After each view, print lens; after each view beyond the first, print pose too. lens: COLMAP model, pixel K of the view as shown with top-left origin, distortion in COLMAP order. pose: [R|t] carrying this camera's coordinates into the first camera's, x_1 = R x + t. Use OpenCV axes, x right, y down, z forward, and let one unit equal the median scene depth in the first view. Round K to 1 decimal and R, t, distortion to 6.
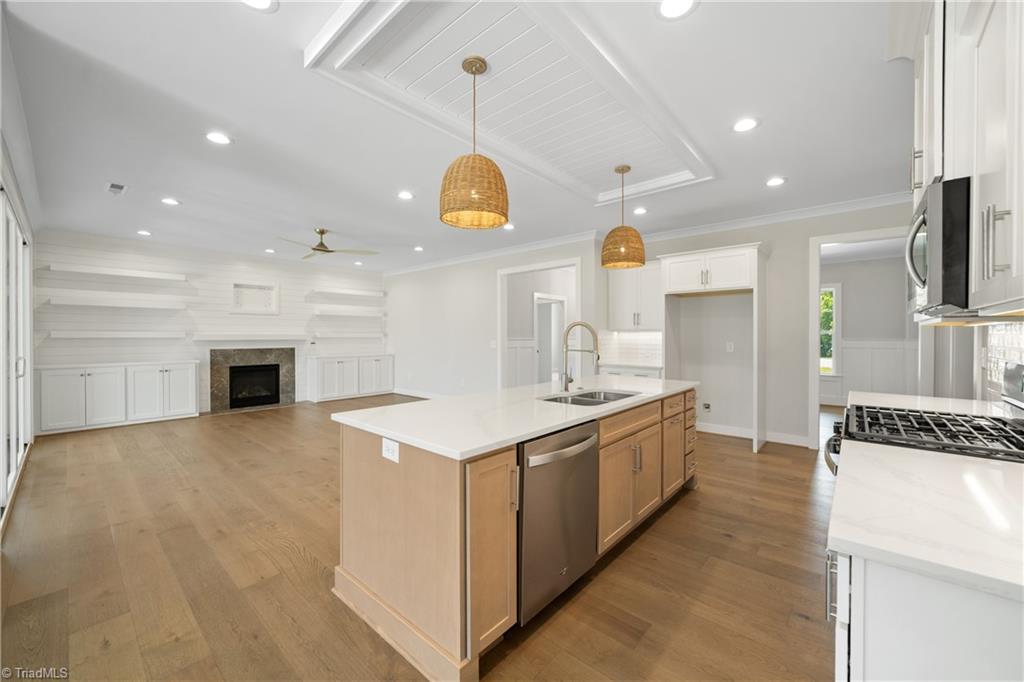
lens RADIAL K [[395.6, 0, 519.8], [0, 395.6, 338.7], [0, 0, 1]] dist [-0.013164, 0.004226]
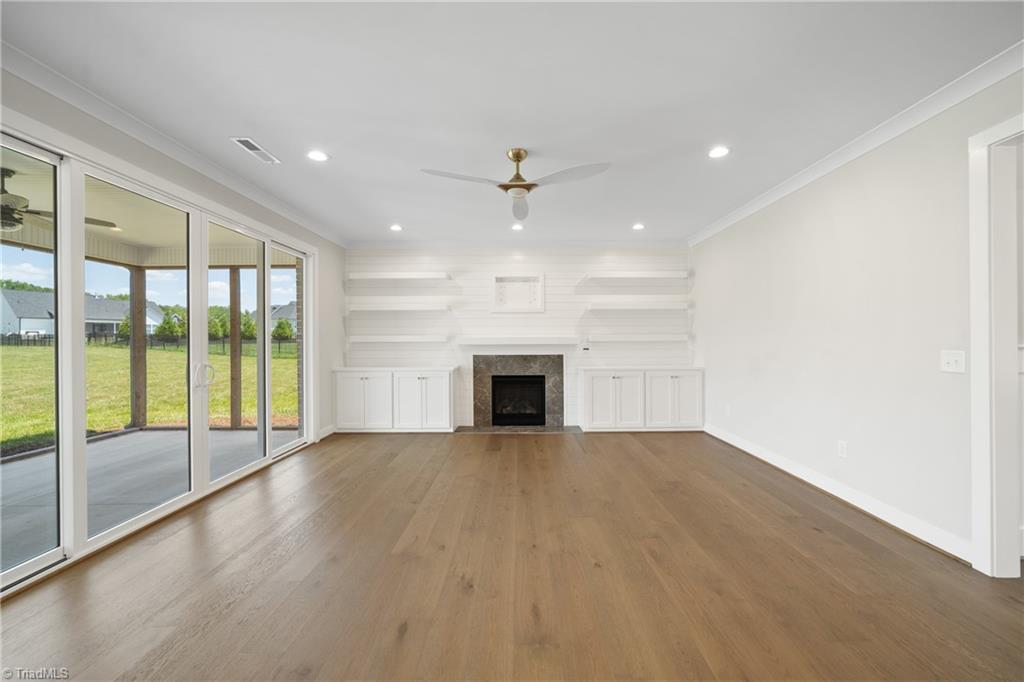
lens RADIAL K [[395.6, 0, 519.8], [0, 395.6, 338.7], [0, 0, 1]] dist [-0.013164, 0.004226]
pose [[0.653410, -0.005631, -0.756983, -0.084279], [-0.000565, 0.999968, -0.007925, -0.003421], [0.757004, 0.005606, 0.653386, 0.763470]]
